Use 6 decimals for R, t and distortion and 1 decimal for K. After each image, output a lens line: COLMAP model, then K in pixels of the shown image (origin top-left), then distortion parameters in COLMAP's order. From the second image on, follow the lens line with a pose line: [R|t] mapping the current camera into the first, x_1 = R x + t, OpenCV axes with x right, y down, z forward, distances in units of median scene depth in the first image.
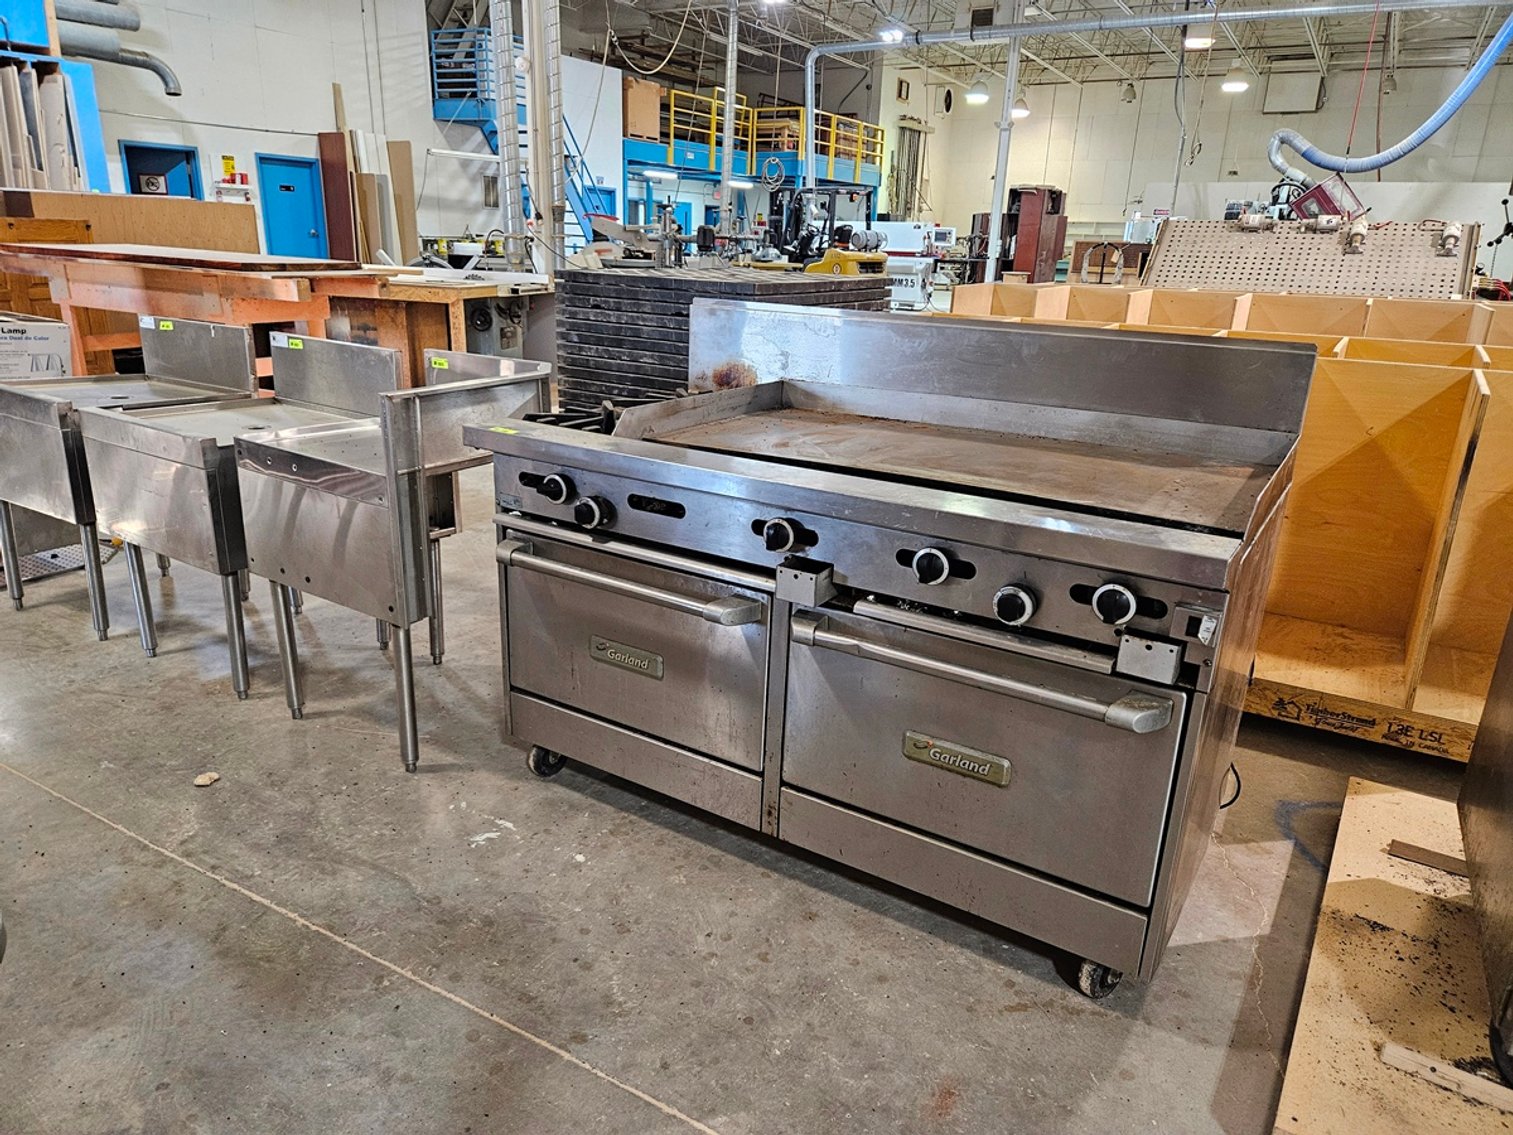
lens RADIAL K [[999.7, 0, 756.5], [0, 999.7, 567.5], [0, 0, 1]] dist [-0.000419, -0.003900]
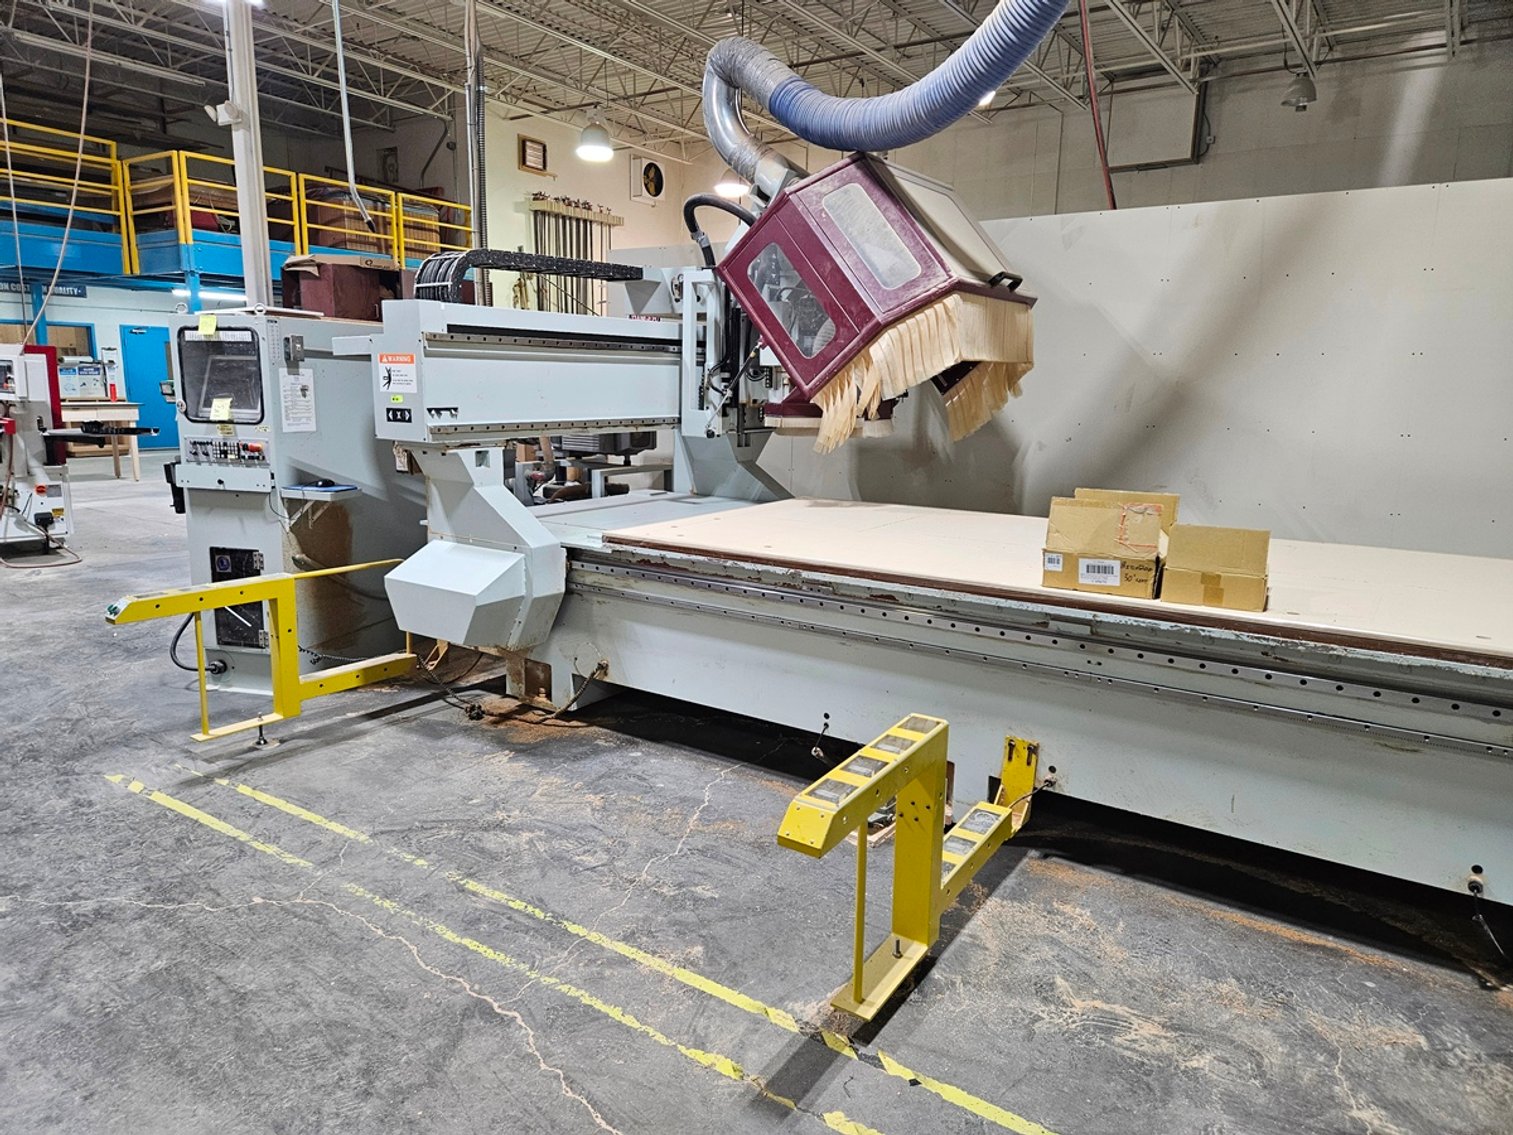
lens RADIAL K [[999.7, 0, 756.5], [0, 999.7, 567.5], [0, 0, 1]] dist [-0.000419, -0.003900]
pose [[0.999217, -0.000362, -0.039559, 0.329343], [-0.004800, 0.991462, -0.130306, -0.140283], [0.039268, 0.130394, 0.990684, 0.426932]]
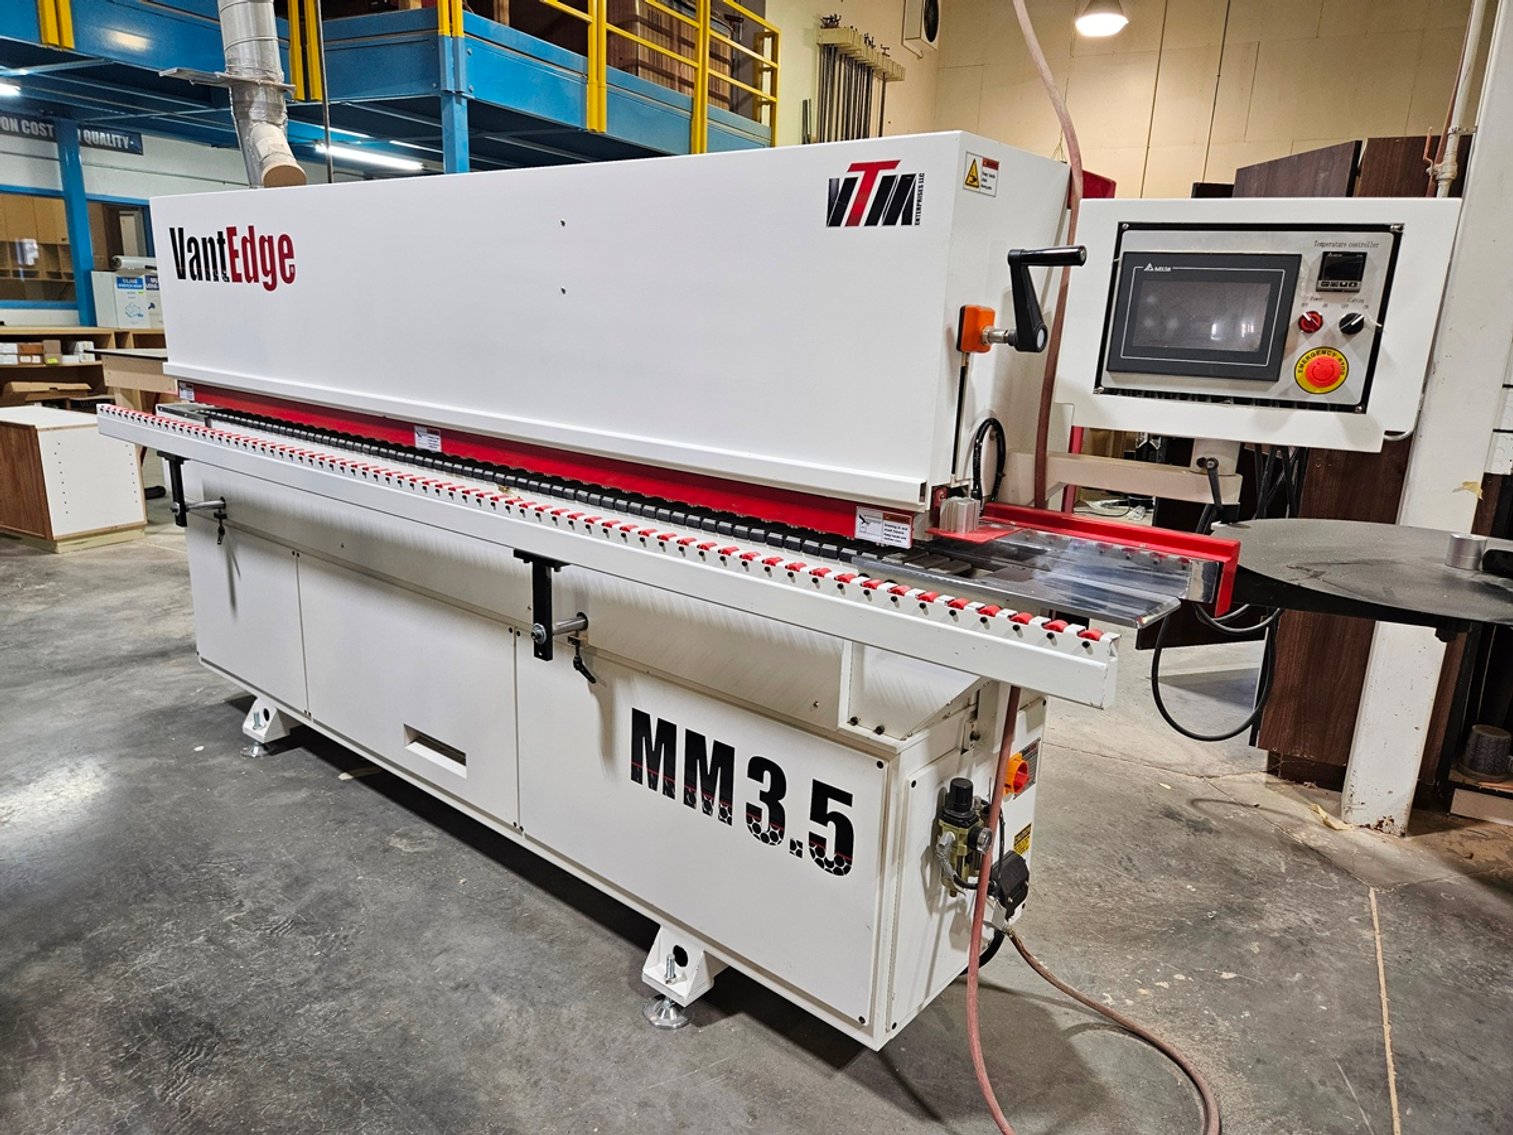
lens RADIAL K [[999.7, 0, 756.5], [0, 999.7, 567.5], [0, 0, 1]] dist [-0.000419, -0.003900]
pose [[0.998921, 0.000579, 0.046447, 0.102316], [0.001716, 0.998780, -0.049345, -0.214701], [-0.046419, 0.049372, 0.997701, 0.631665]]
